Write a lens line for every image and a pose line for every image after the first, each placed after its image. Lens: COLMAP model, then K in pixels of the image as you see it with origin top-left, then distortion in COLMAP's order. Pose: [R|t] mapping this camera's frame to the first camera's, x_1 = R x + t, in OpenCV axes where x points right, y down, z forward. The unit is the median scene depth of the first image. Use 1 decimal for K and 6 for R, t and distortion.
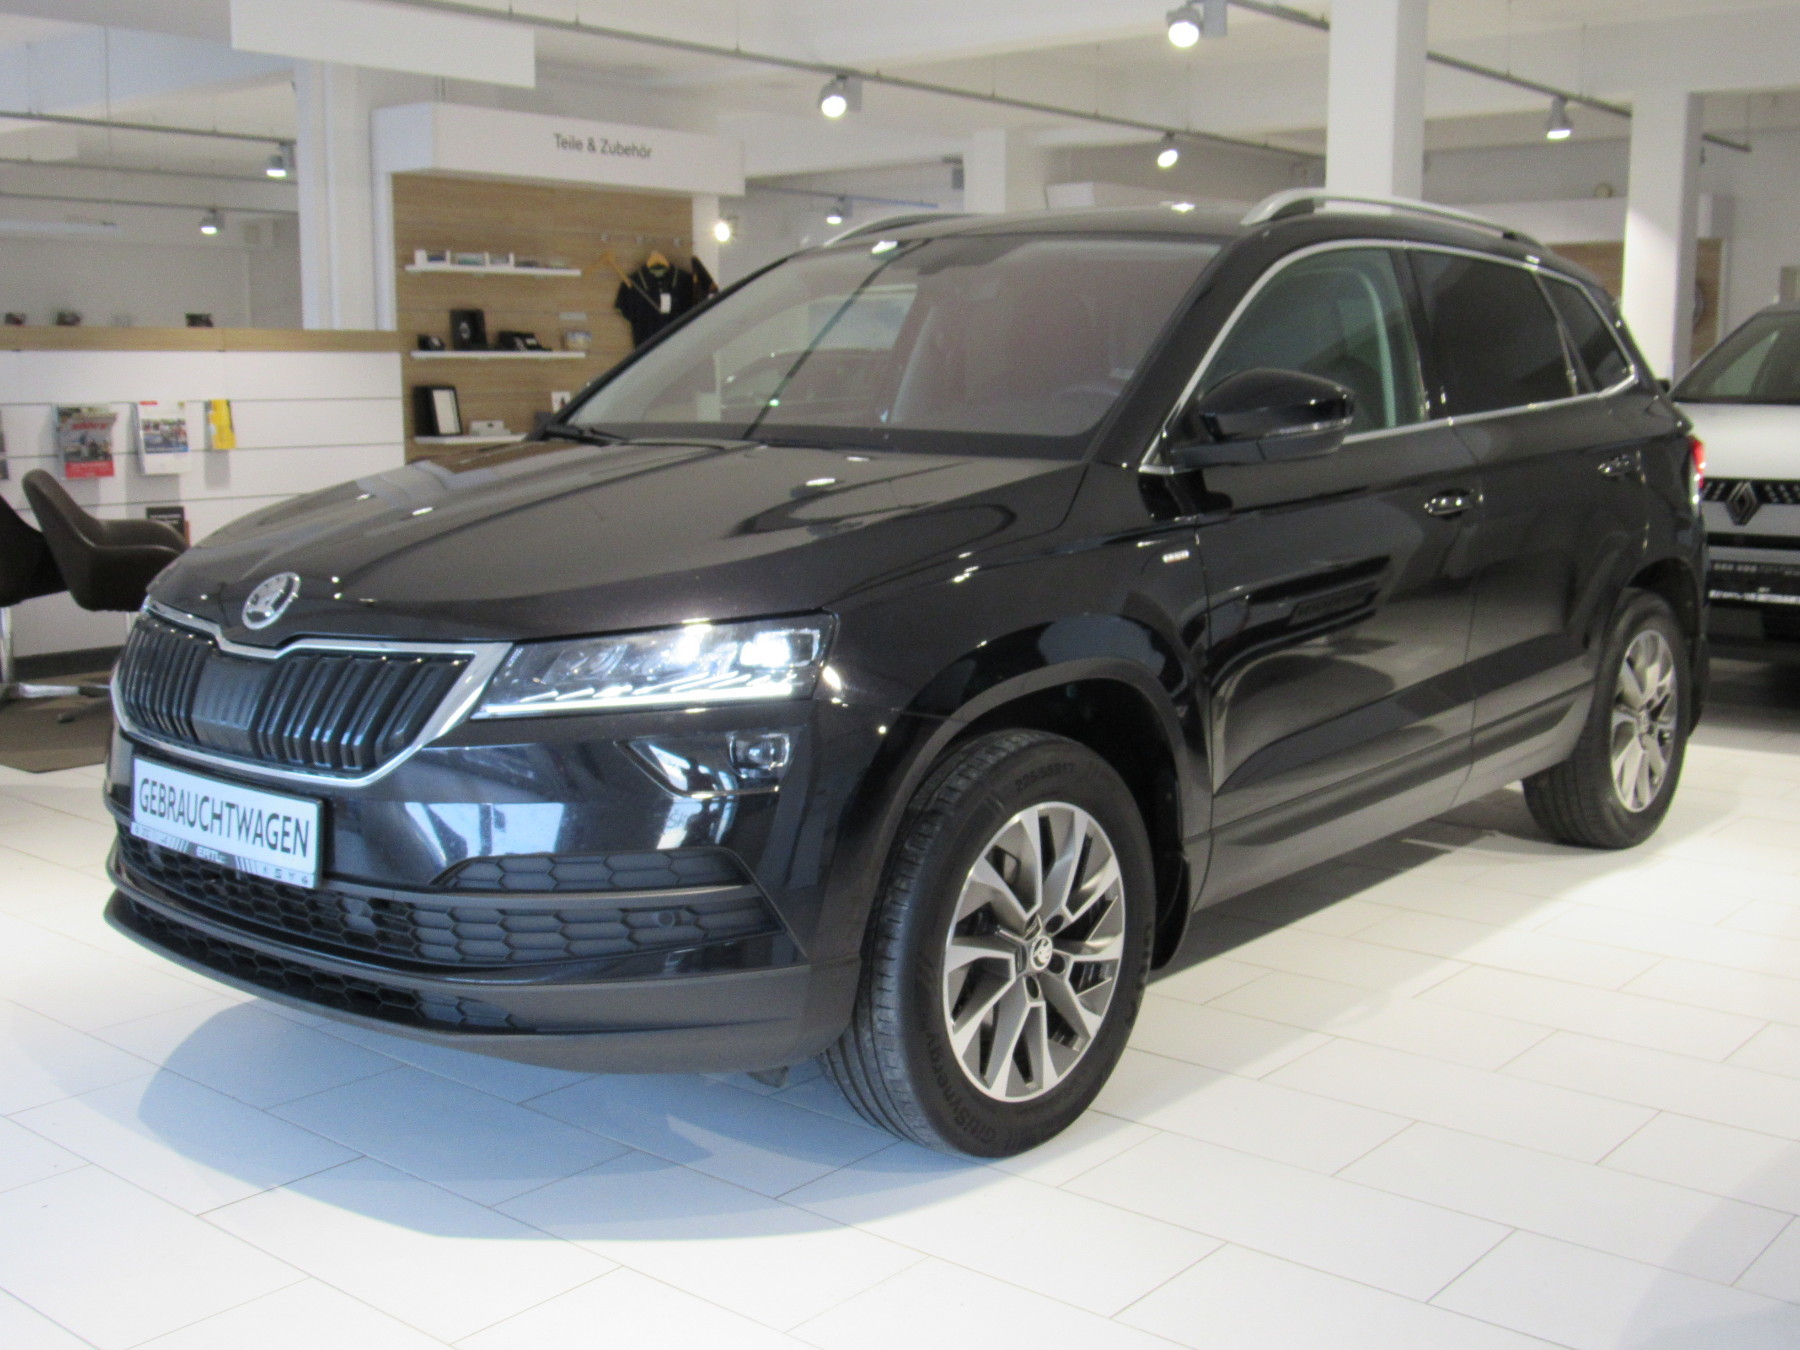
lens RADIAL K [[1985.9, 0, 900.0], [0, 1985.9, 675.0], [0, 0, 1]] dist [-0.055221, 0.036474]
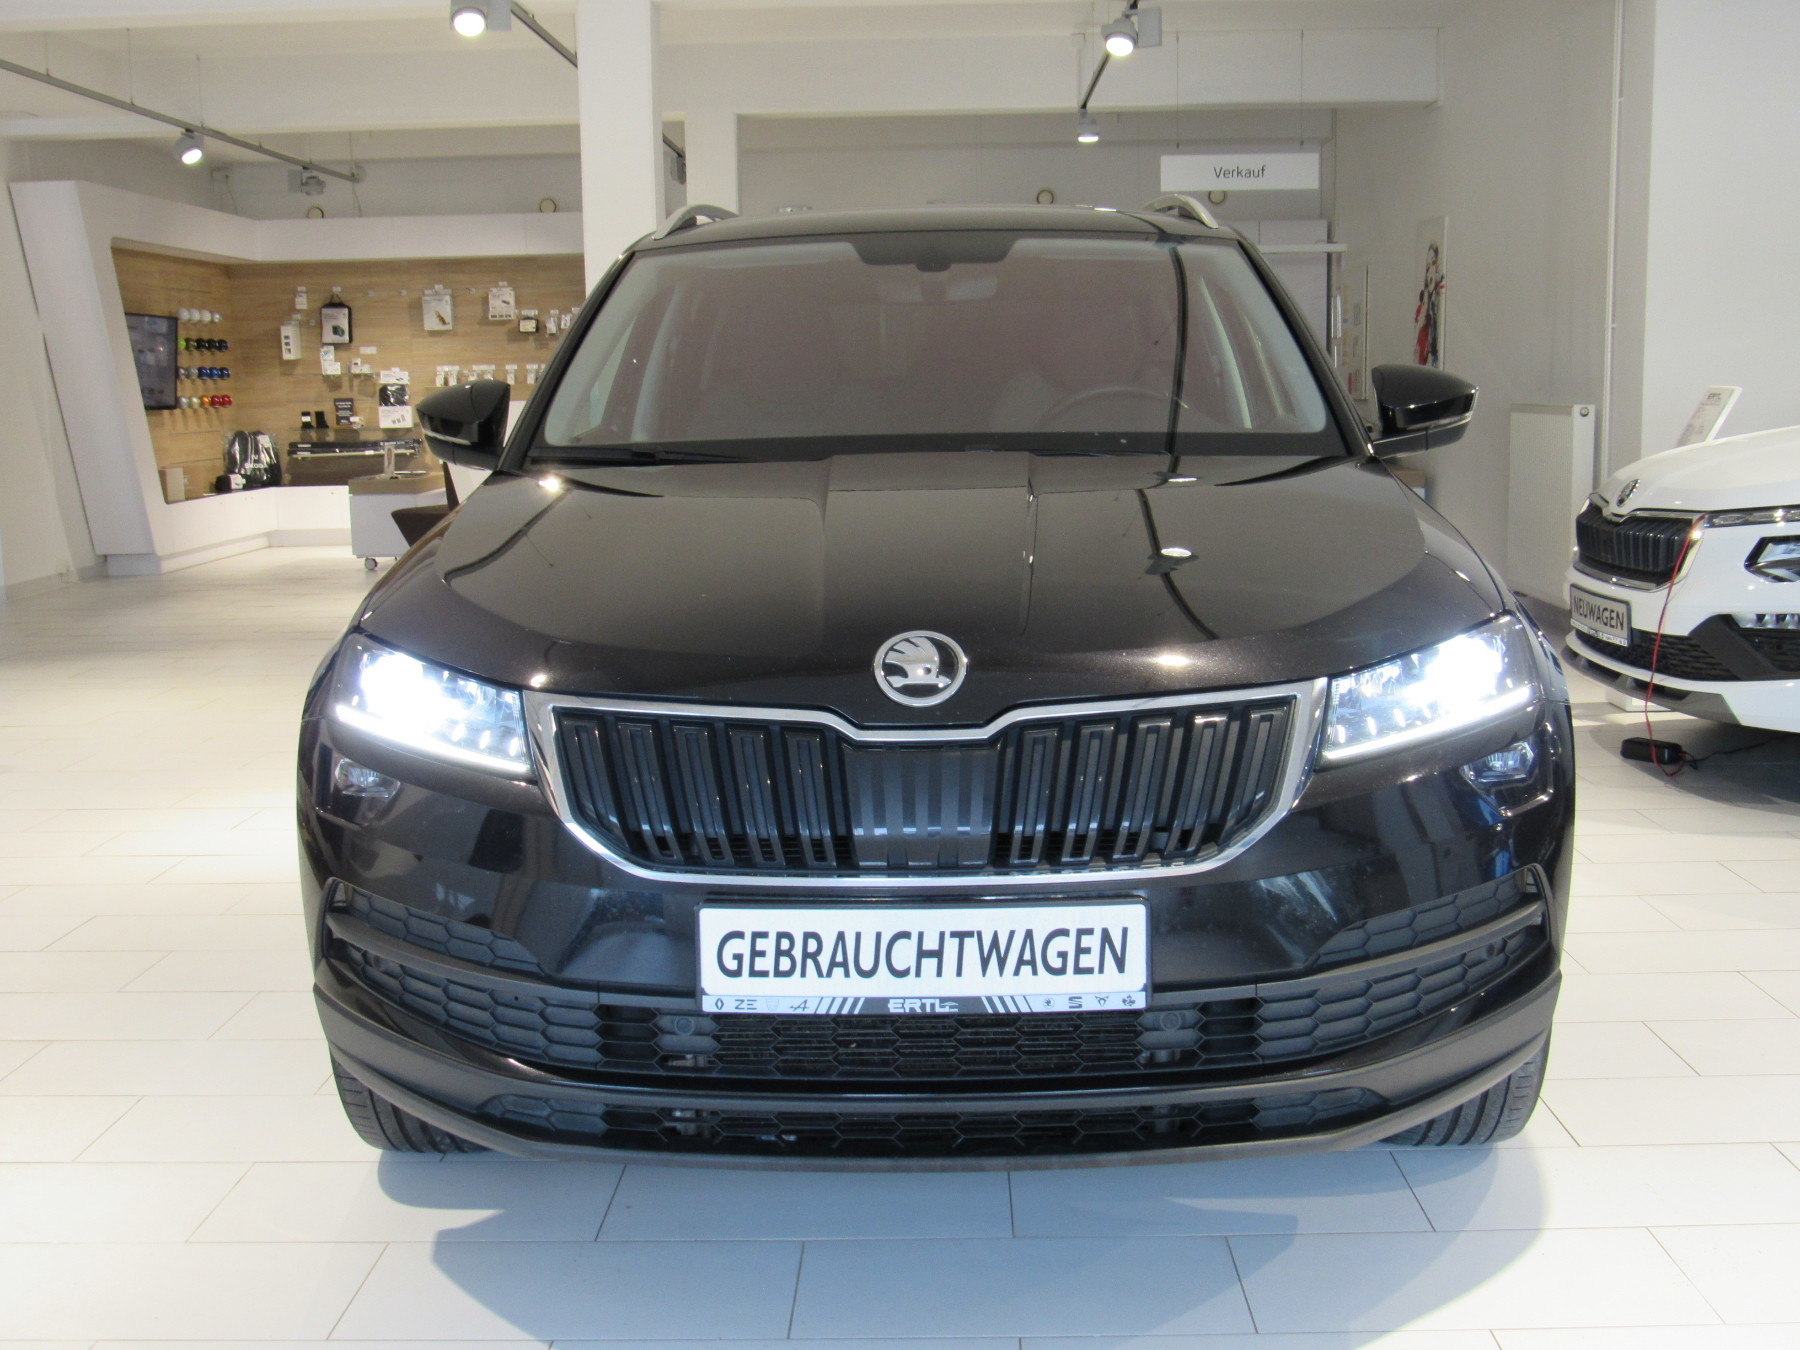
lens RADIAL K [[1985.9, 0, 900.0], [0, 1985.9, 675.0], [0, 0, 1]] dist [-0.055221, 0.036474]
pose [[0.778979, -0.110226, 0.617286, -0.824119], [0.115376, 0.992816, 0.031686, -0.061915], [-0.616345, 0.046537, 0.786100, 0.399513]]
